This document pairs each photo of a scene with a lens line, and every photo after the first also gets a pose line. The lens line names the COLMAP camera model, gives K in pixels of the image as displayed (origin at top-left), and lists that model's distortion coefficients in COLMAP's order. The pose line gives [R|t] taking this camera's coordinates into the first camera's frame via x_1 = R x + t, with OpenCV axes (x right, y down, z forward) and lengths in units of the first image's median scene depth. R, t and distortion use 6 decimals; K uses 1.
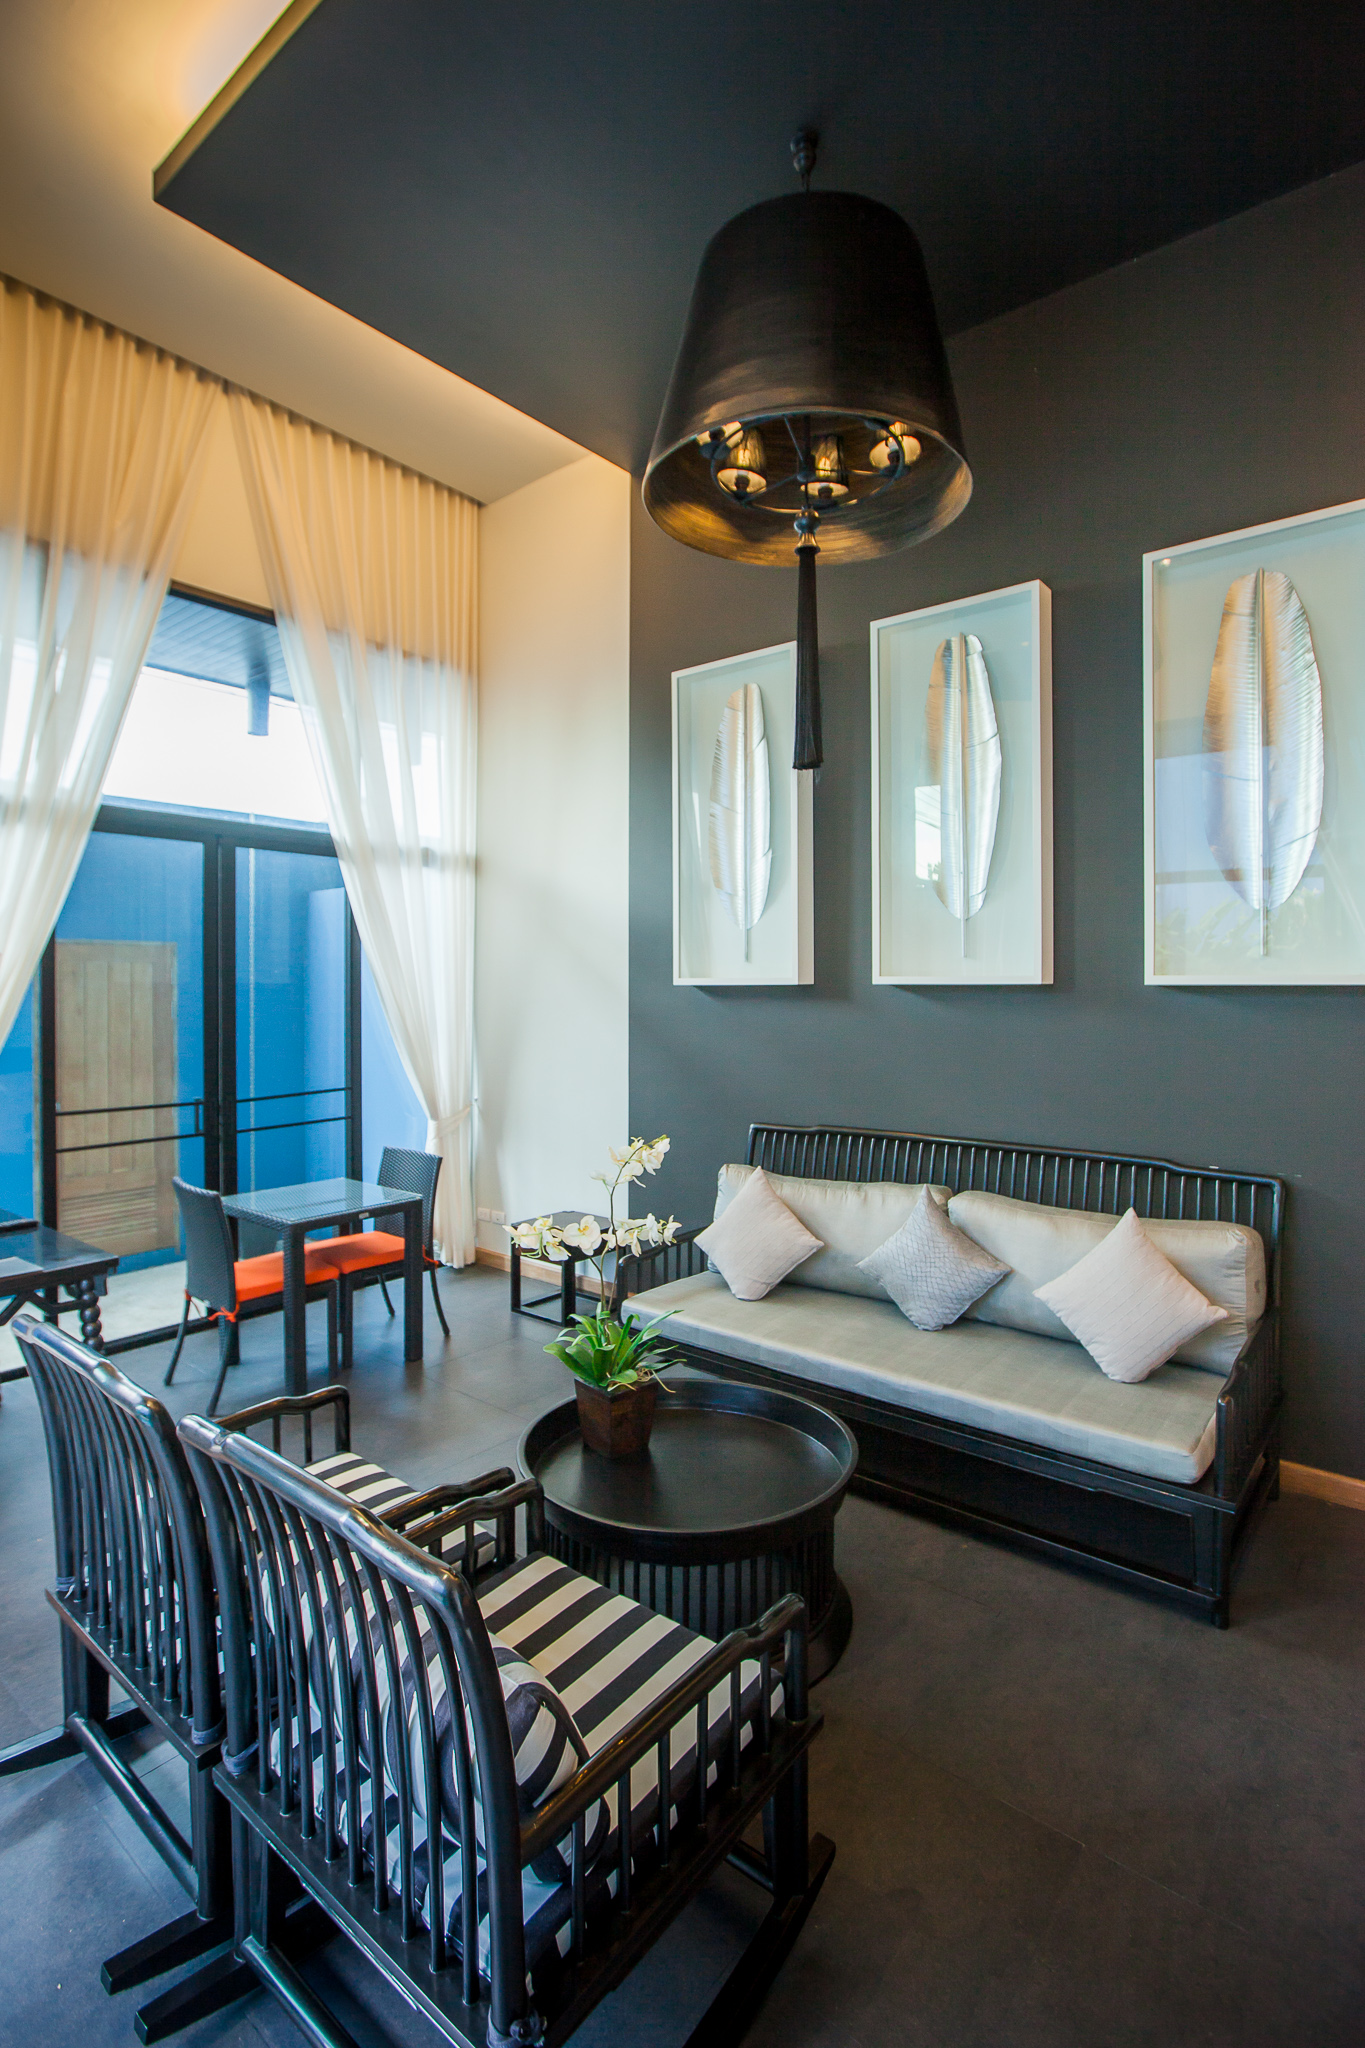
lens RADIAL K [[945.8, 0, 660.1], [0, 945.8, 1007.2], [0, 0, 1]] dist [-0.028523, 0.011989]
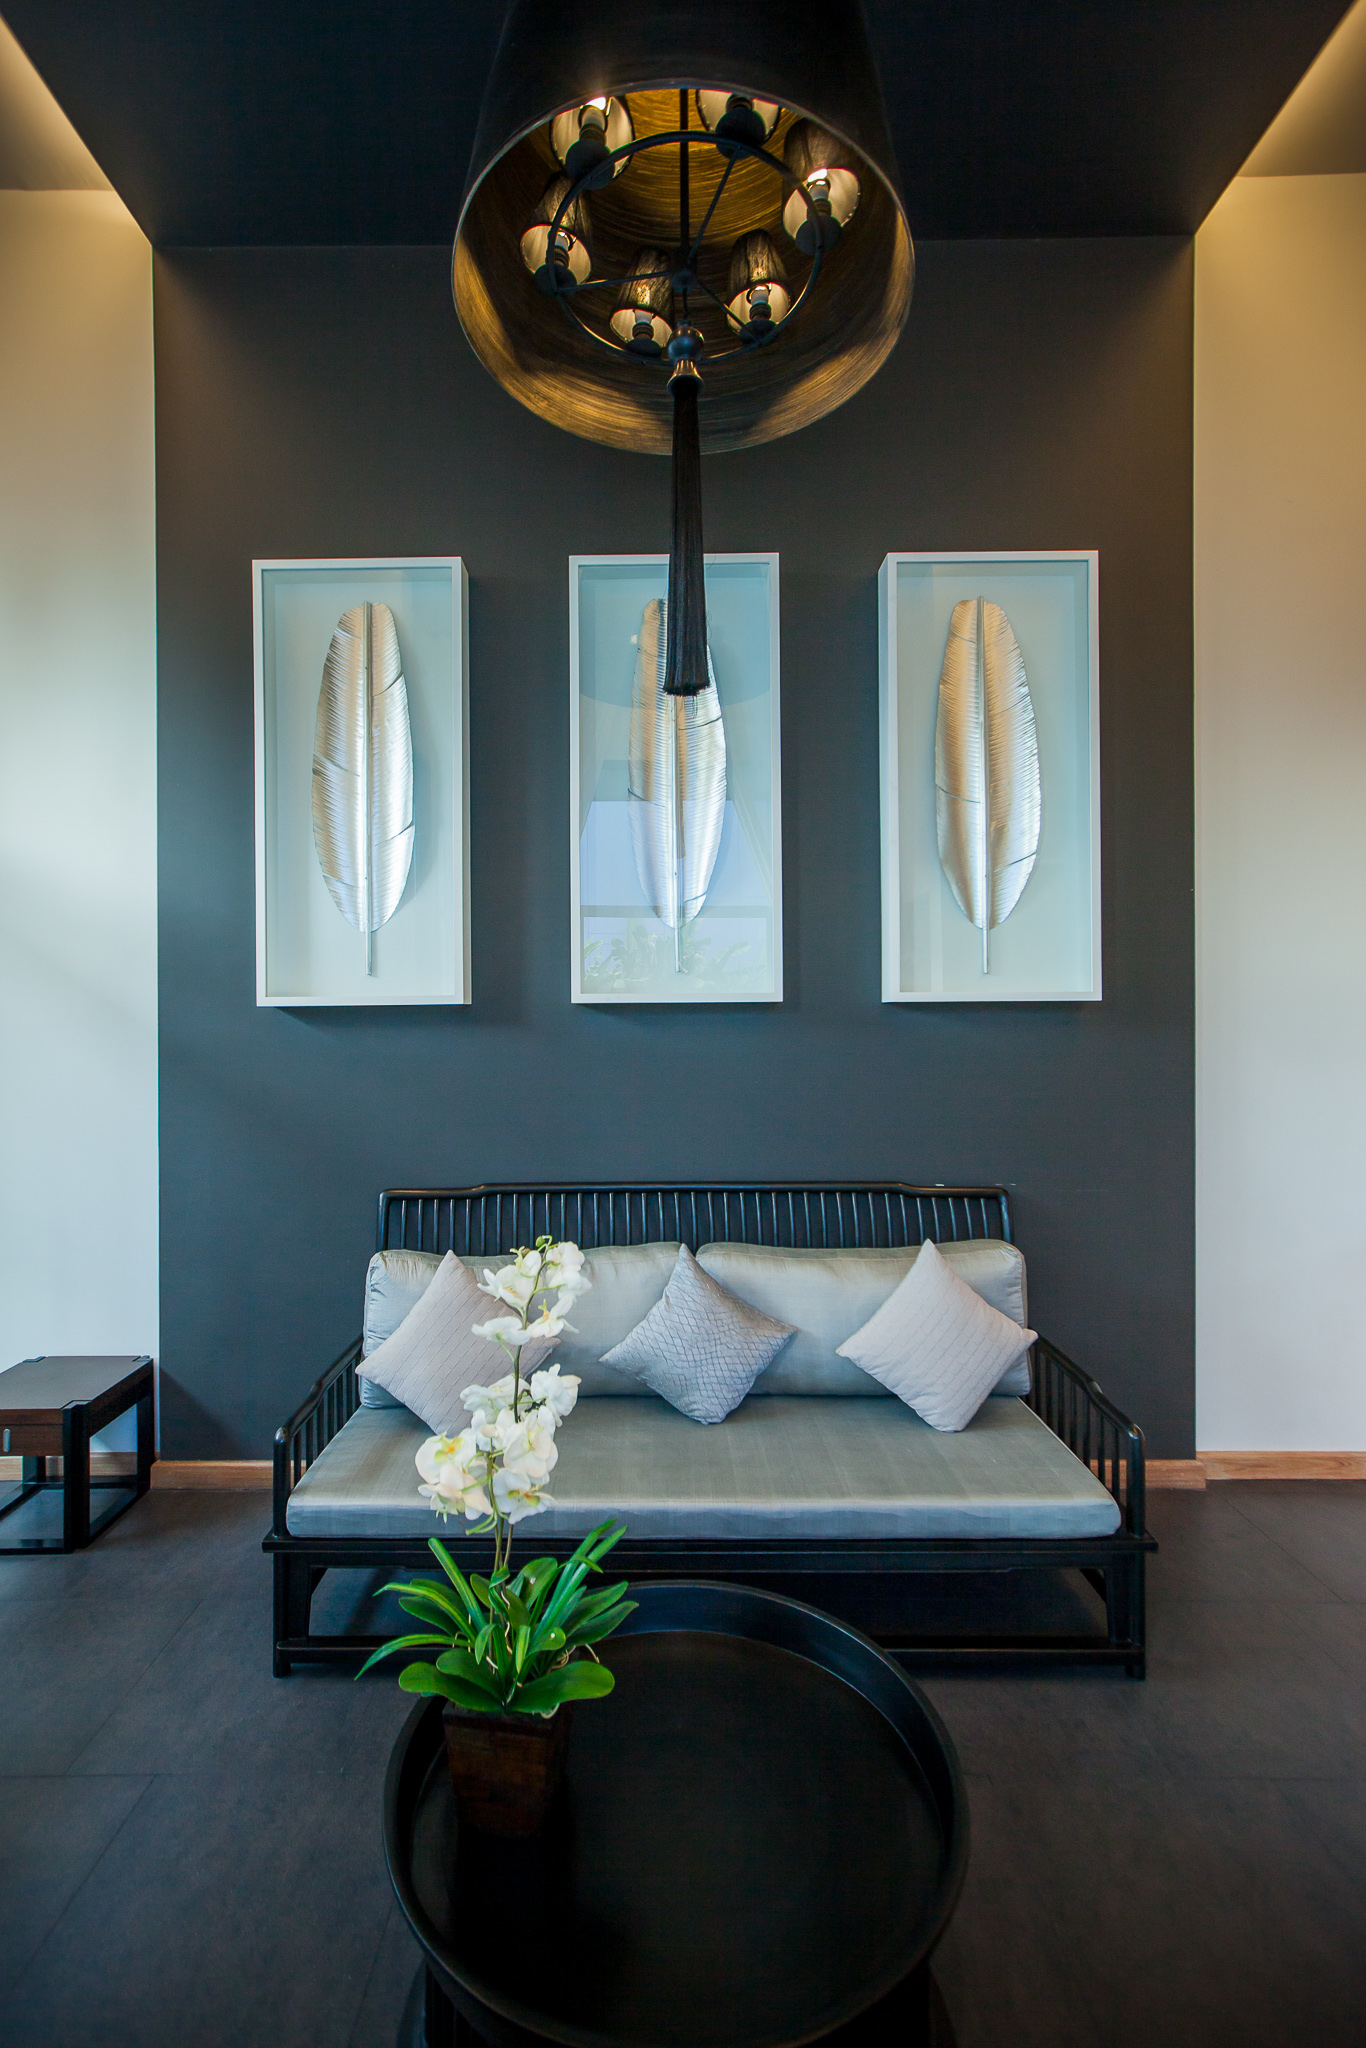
lens RADIAL K [[945.8, 0, 681.8], [0, 945.8, 1032.2], [0, 0, 1]] dist [-0.028523, 0.011989]
pose [[0.786875, -0.016247, 0.616898, -0.244294], [0.018033, 0.999832, 0.003331, -0.000973], [-0.616848, 0.008504, 0.787036, 0.375450]]
